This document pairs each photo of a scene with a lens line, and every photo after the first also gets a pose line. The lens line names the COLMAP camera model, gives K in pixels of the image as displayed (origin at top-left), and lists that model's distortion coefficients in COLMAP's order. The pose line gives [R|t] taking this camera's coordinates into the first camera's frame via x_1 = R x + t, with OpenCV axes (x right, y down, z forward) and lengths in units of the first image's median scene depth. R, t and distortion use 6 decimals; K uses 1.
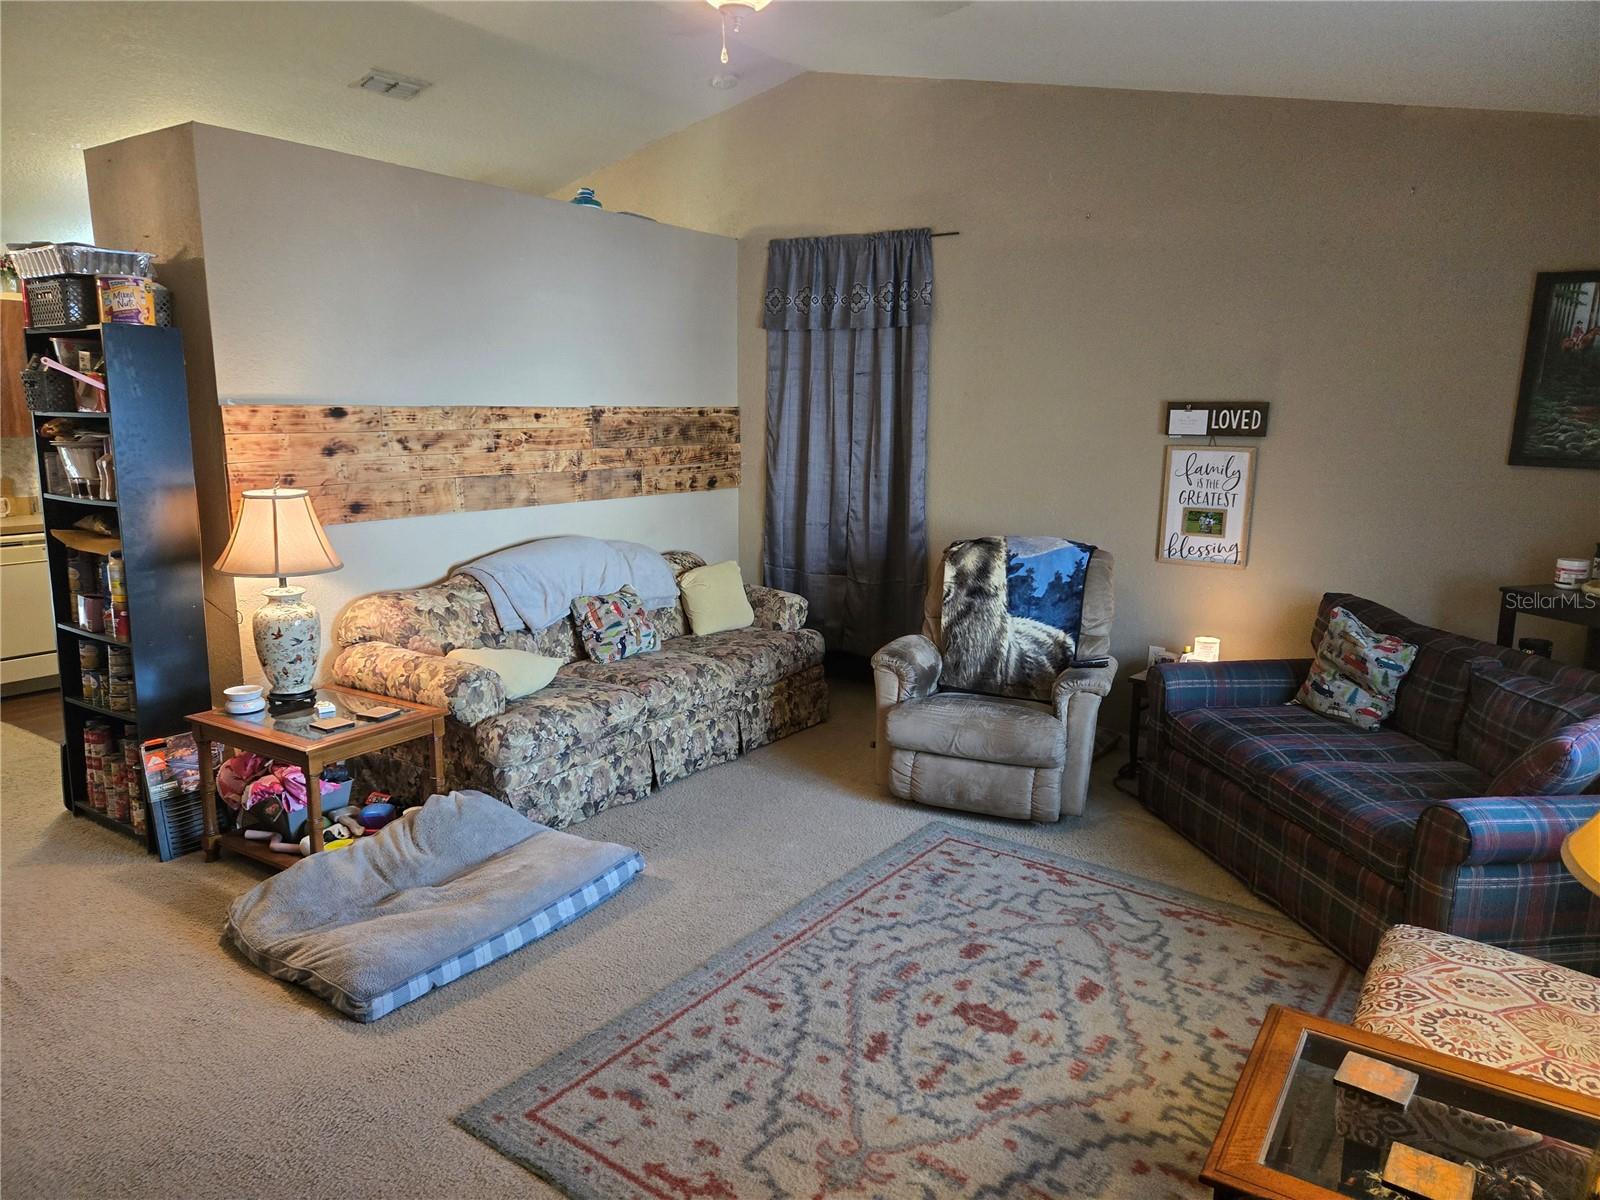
lens RADIAL K [[1073.0, 0, 787.7], [0, 1073.0, 600.3], [0, 0, 1]] dist [0.077982, -0.056961]
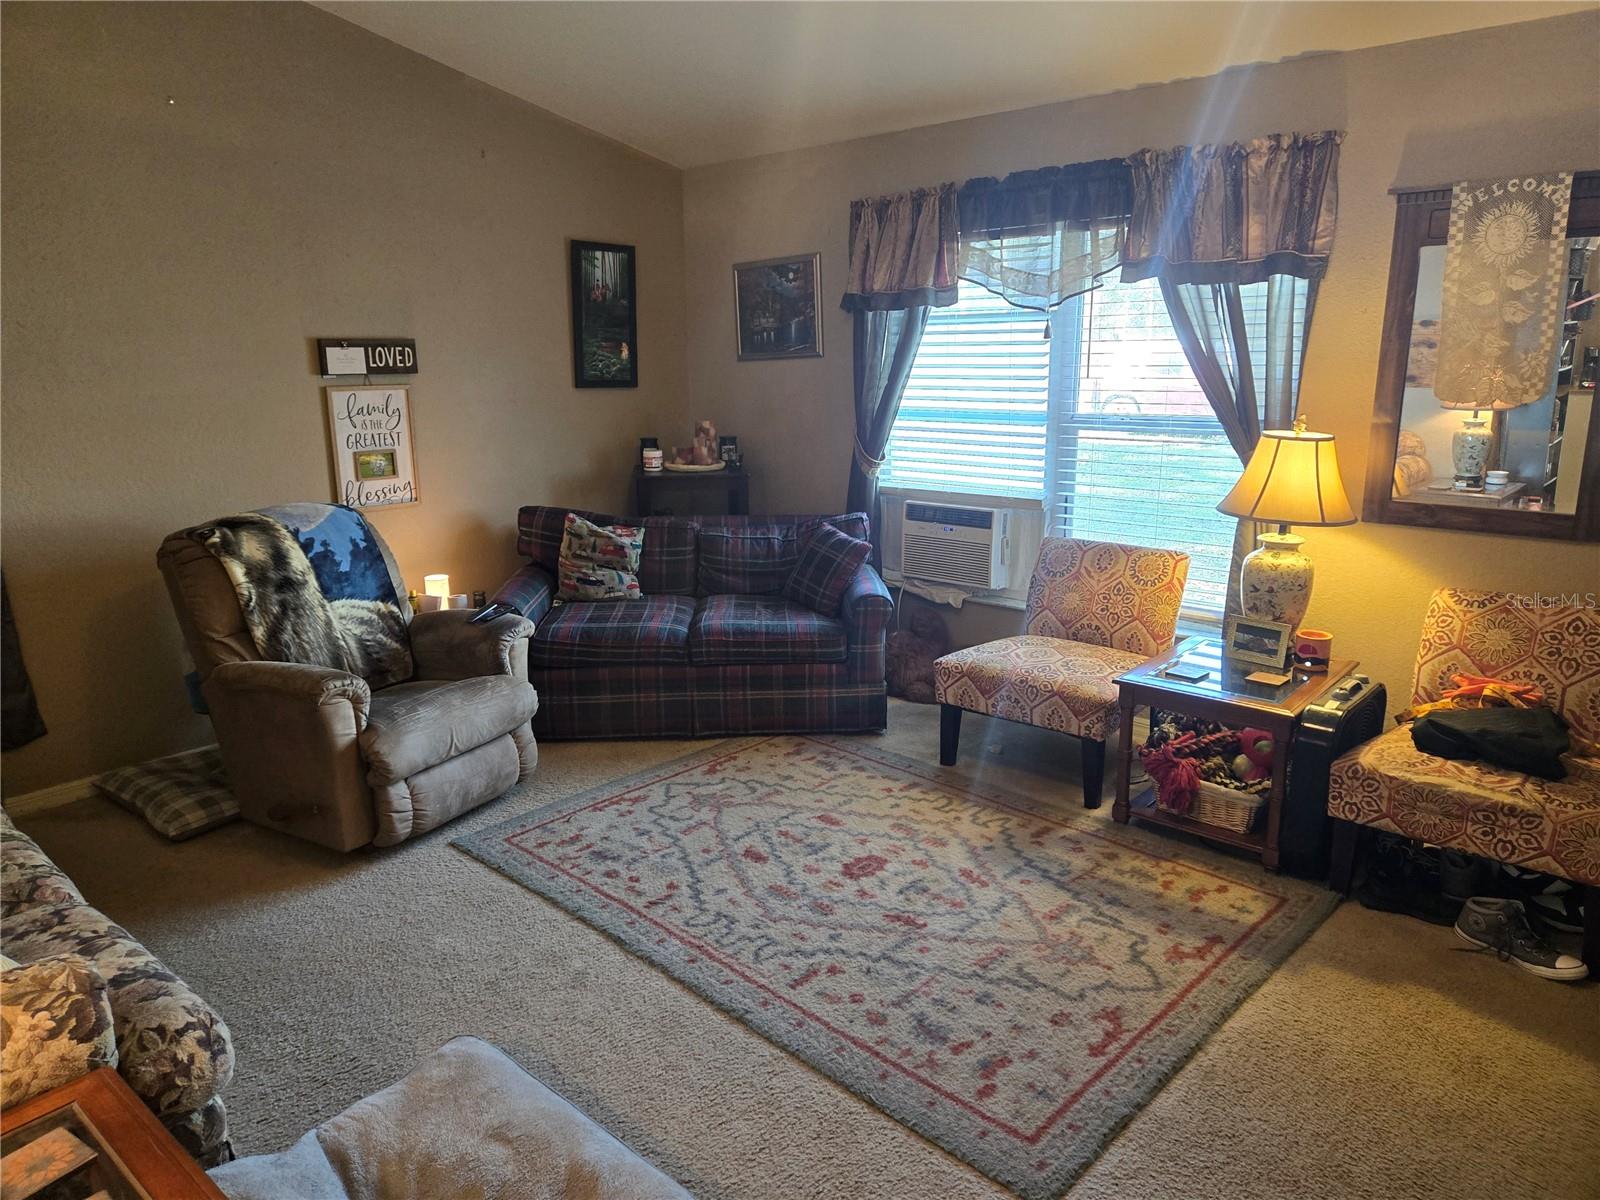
lens RADIAL K [[1073.0, 0, 784.9], [0, 1073.0, 585.1], [0, 0, 1]] dist [0.077982, -0.056961]
pose [[0.119585, -0.228020, 0.966285, -0.625088], [0.189872, 0.960557, 0.203171, -0.113592], [-0.974499, 0.159174, 0.158162, 0.601529]]
